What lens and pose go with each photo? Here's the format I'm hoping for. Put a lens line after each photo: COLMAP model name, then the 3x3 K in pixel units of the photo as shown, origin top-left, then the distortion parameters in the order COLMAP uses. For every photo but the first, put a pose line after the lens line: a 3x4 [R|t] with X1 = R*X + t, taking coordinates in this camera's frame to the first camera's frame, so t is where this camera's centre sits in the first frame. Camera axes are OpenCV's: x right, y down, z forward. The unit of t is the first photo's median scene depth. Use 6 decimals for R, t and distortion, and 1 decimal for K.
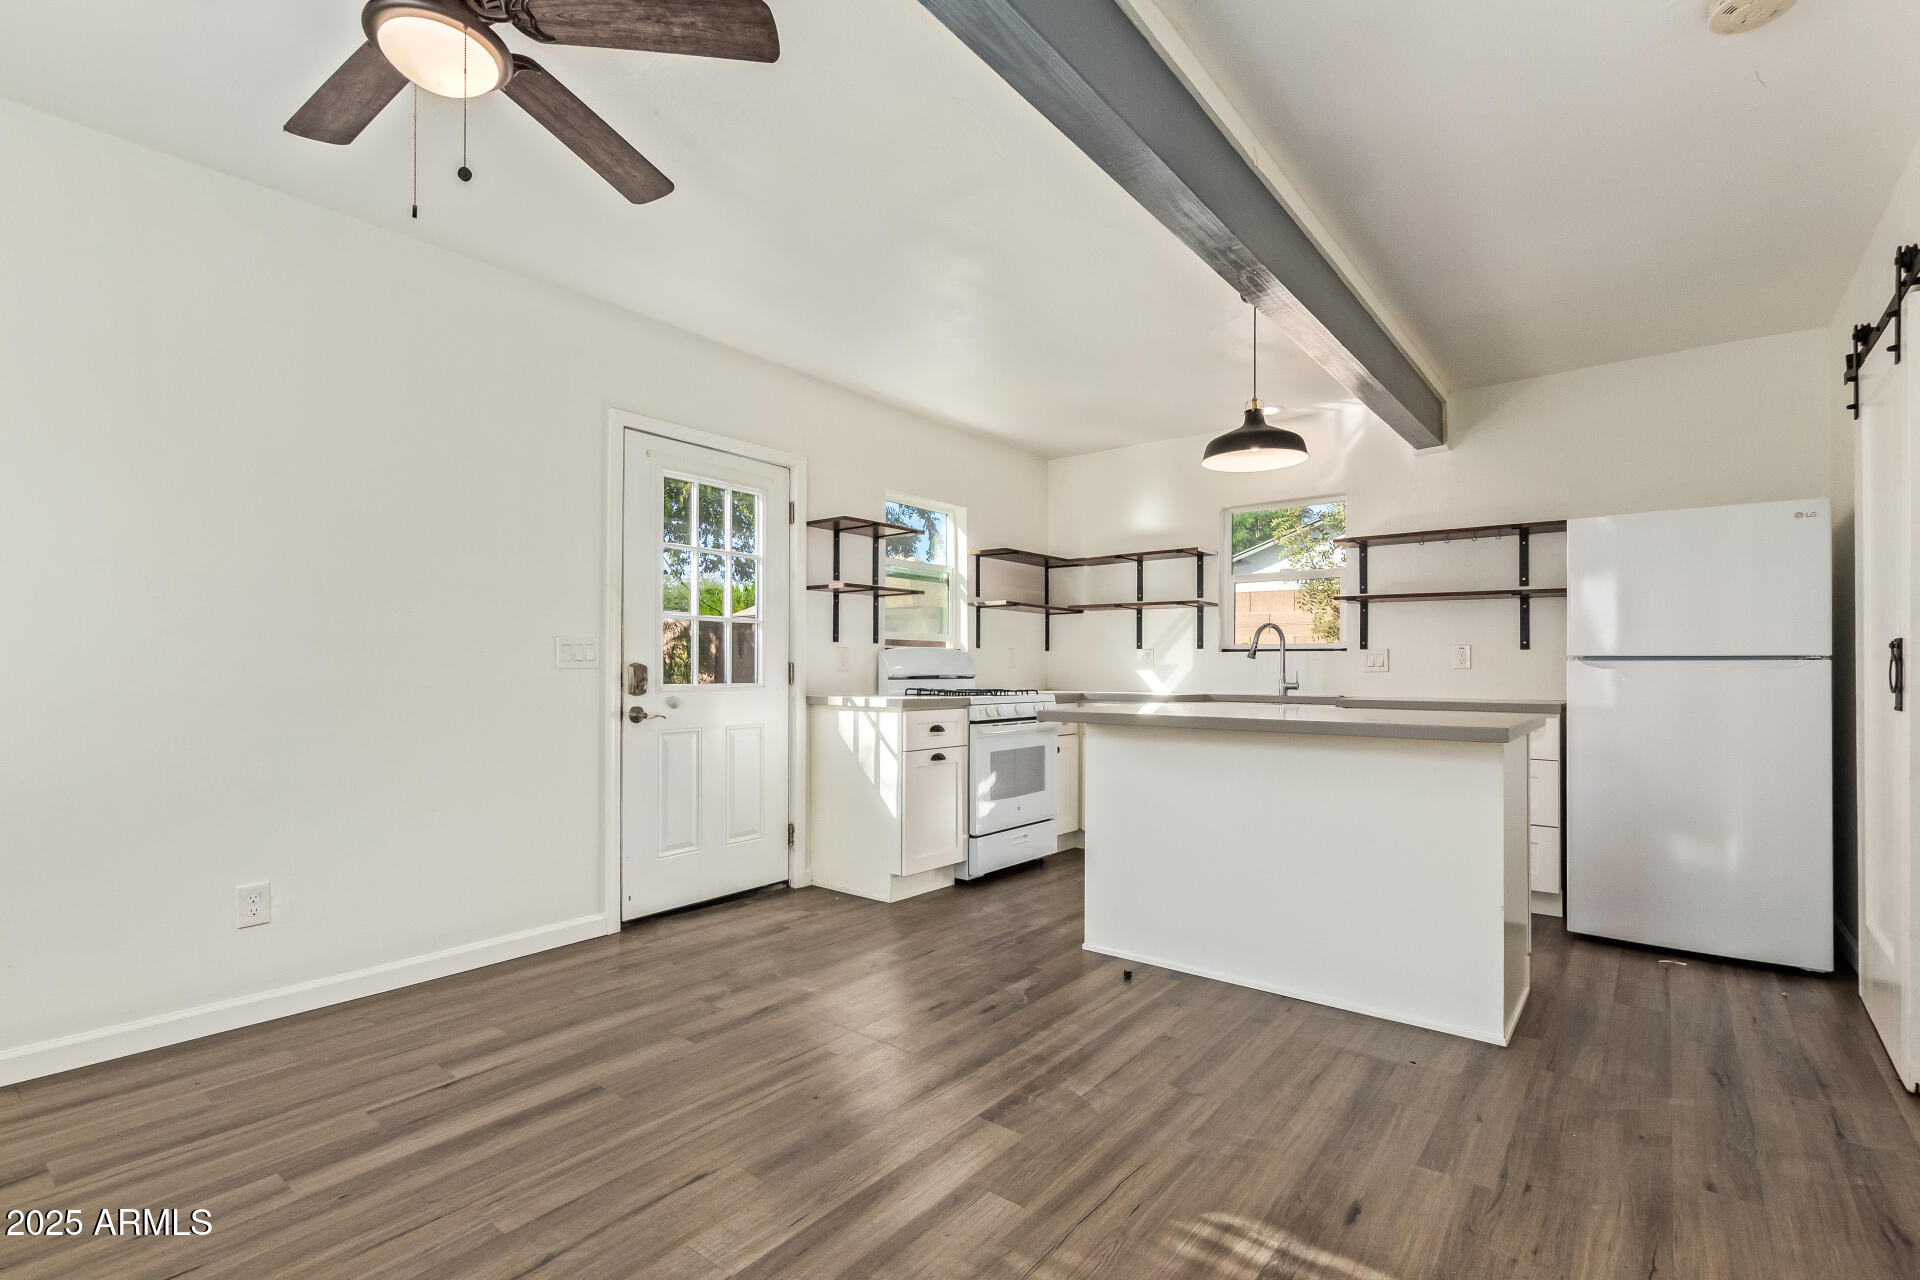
lens RADIAL K [[887.8, 0, 962.2], [0, 887.8, 661.5], [0, 0, 1]] dist [0.003517, 0.000760]
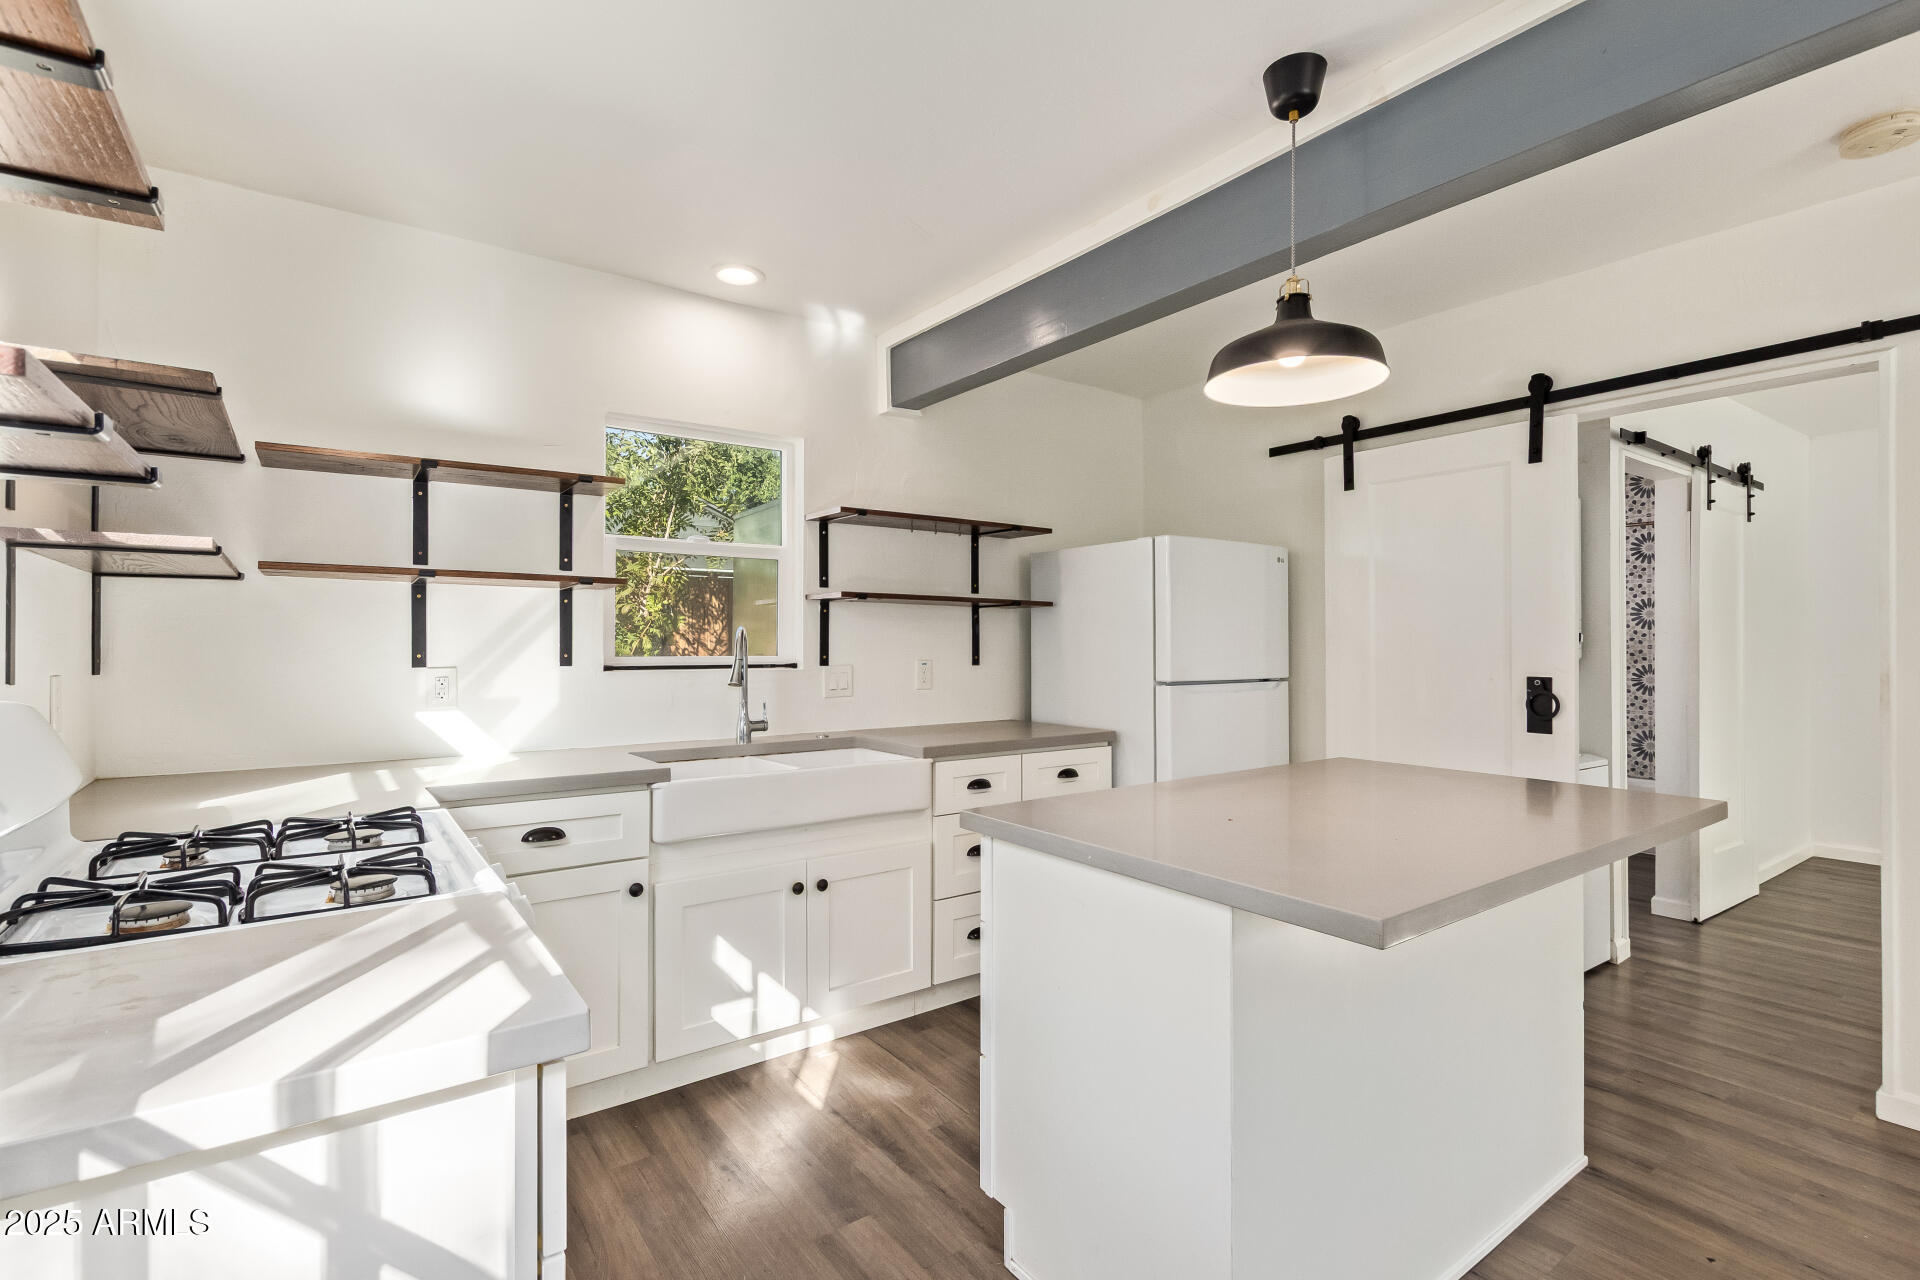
lens RADIAL K [[874.4, 0, 949.3], [0, 874.4, 642.5], [0, 0, 1]] dist [-0.001270, -0.000204]
pose [[0.280606, -0.002509, 0.959820, -0.291641], [-0.007958, 0.999956, 0.004941, -0.055858], [-0.959790, -0.009025, 0.280574, 1.080192]]
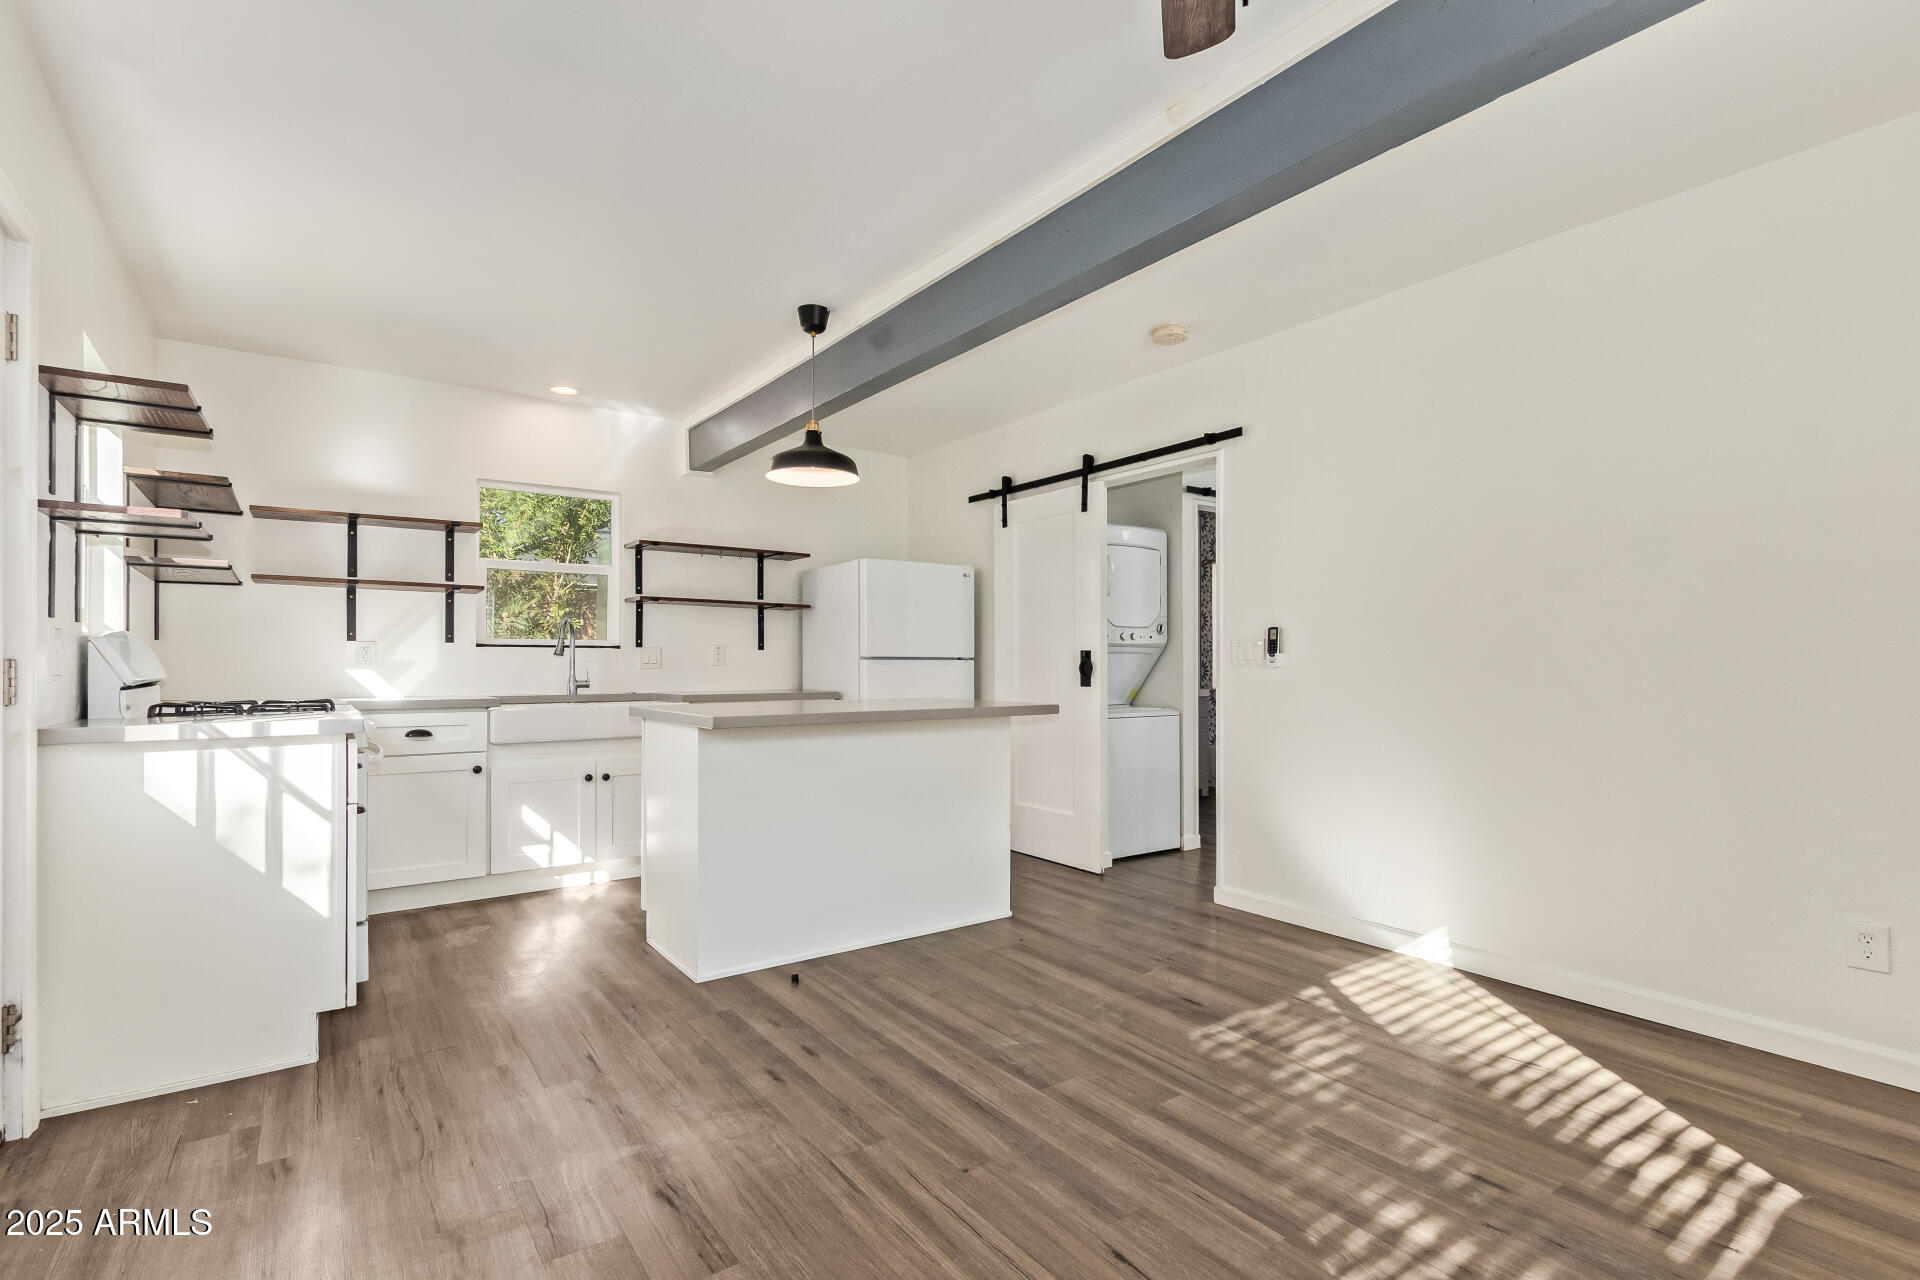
lens RADIAL K [[887.8, 0, 962.2], [0, 887.8, 661.5], [0, 0, 1]] dist [0.003517, 0.000760]
pose [[0.271107, -0.000379, 0.962549, -0.687704], [-0.006941, 0.999973, 0.002349, -0.003013], [-0.962524, -0.007317, 0.271097, 0.534668]]
